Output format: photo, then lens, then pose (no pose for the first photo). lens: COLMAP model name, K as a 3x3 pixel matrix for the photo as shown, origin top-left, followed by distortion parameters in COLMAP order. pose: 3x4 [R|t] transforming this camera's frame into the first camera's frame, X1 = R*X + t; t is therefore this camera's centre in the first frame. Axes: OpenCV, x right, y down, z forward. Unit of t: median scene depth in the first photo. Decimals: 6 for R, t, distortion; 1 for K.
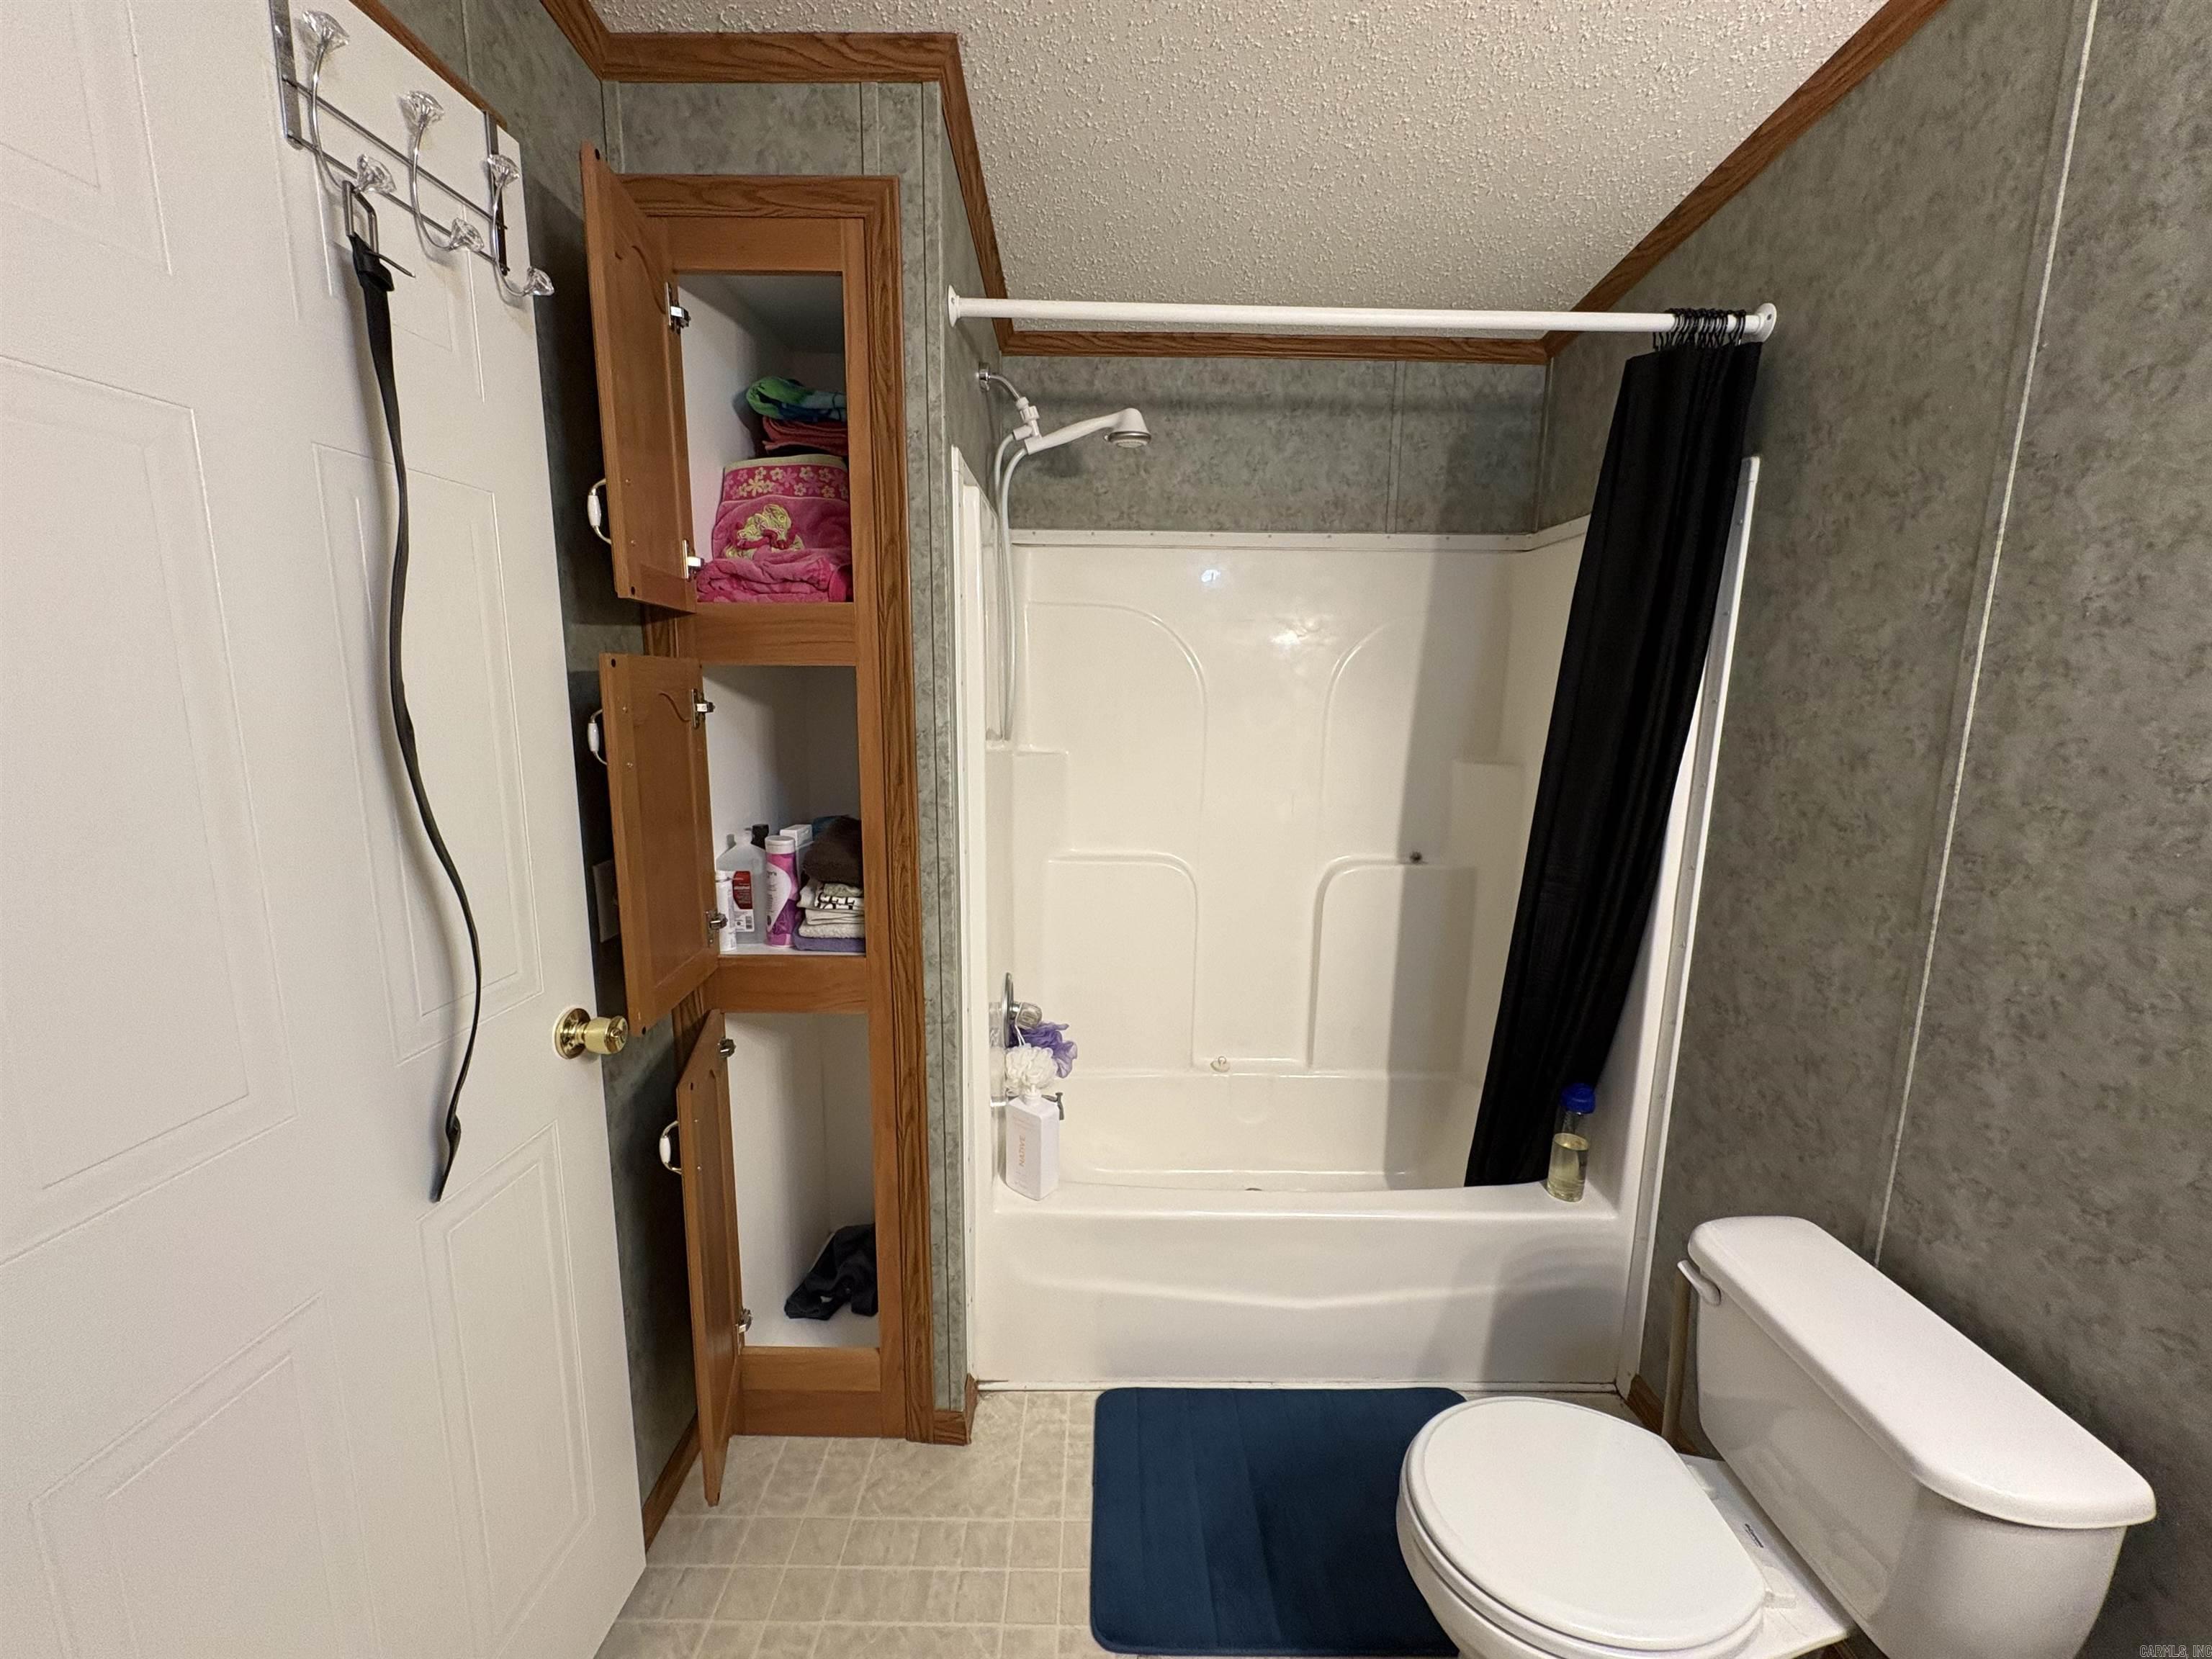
lens RADIAL K [[881.5, 0, 1106.0], [0, 881.5, 829.5], [0, 0, 1]] dist [0.000938, 0.000095]
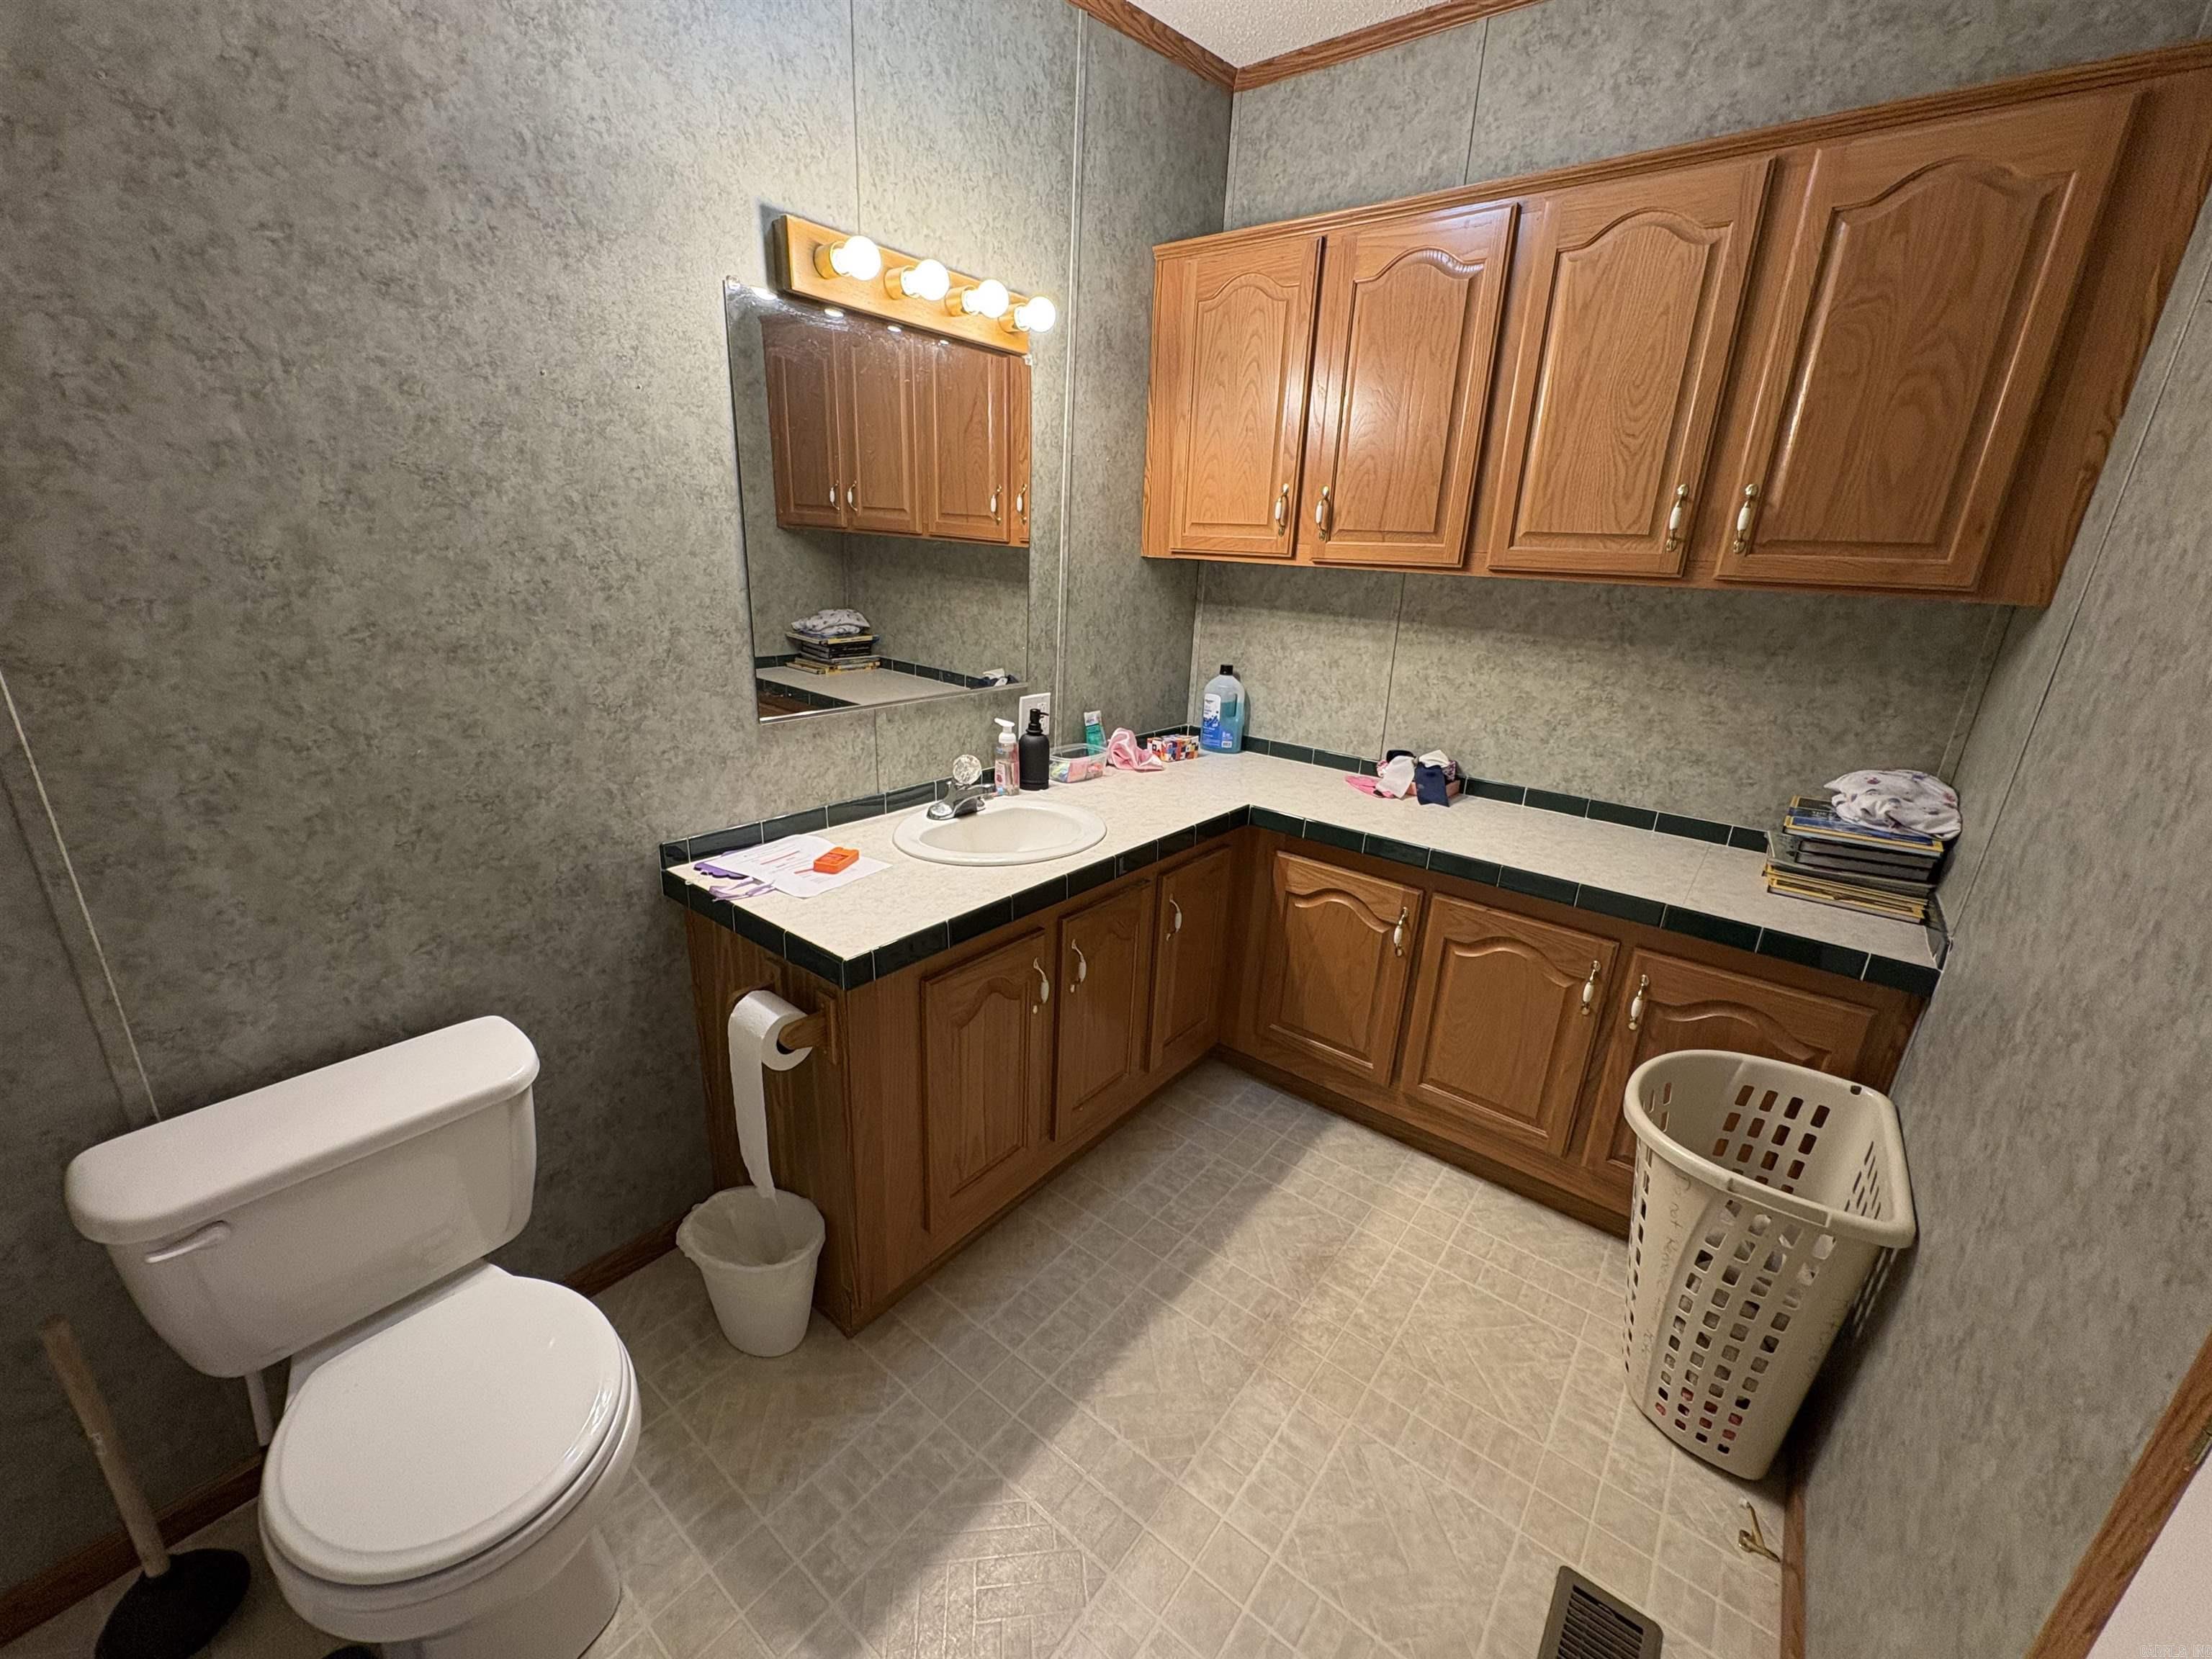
lens RADIAL K [[881.5, 0, 1106.0], [0, 881.5, 829.5], [0, 0, 1]] dist [0.000938, 0.000095]
pose [[-0.781741, -0.236345, 0.577080, -0.465180], [0.054123, 0.896190, 0.440357, -0.179580], [-0.621250, 0.375479, -0.687797, 1.142221]]
